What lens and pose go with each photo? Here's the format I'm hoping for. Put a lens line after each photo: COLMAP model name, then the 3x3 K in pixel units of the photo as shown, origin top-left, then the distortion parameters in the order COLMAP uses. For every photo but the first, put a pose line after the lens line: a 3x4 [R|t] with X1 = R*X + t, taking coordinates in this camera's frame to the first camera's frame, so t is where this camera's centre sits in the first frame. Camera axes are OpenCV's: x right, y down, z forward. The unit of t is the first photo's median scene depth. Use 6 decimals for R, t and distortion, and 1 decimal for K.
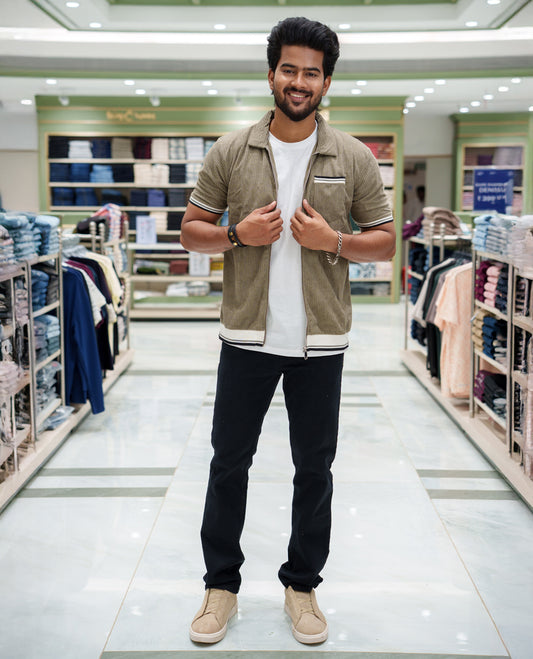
lens RADIAL K [[1116.7, 0, 267.8], [0, 1116.7, 314.8], [0, 0, 1]] dist [0.246174, 0.022287]
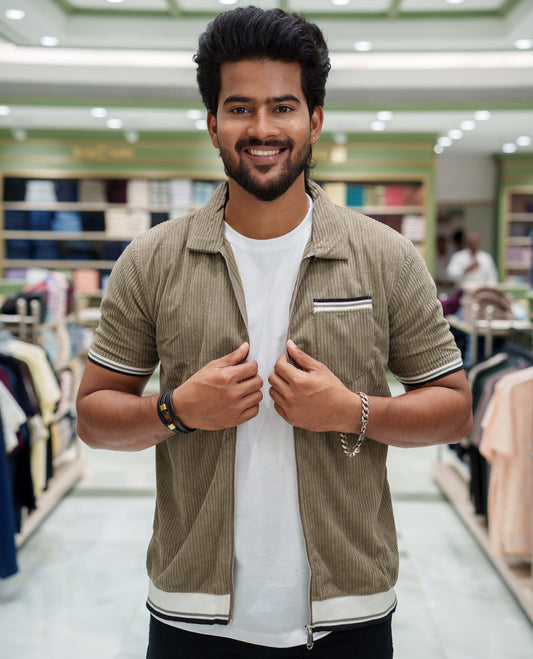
lens RADIAL K [[1126.8, 0, 280.3], [0, 1126.8, 327.8], [0, 0, 1]] dist [0.220816, -0.013704]
pose [[0.999883, 0.009795, -0.011719, 0.024113], [-0.009925, 0.999889, -0.011098, -0.054475], [0.011609, 0.011213, 0.999870, 0.233942]]
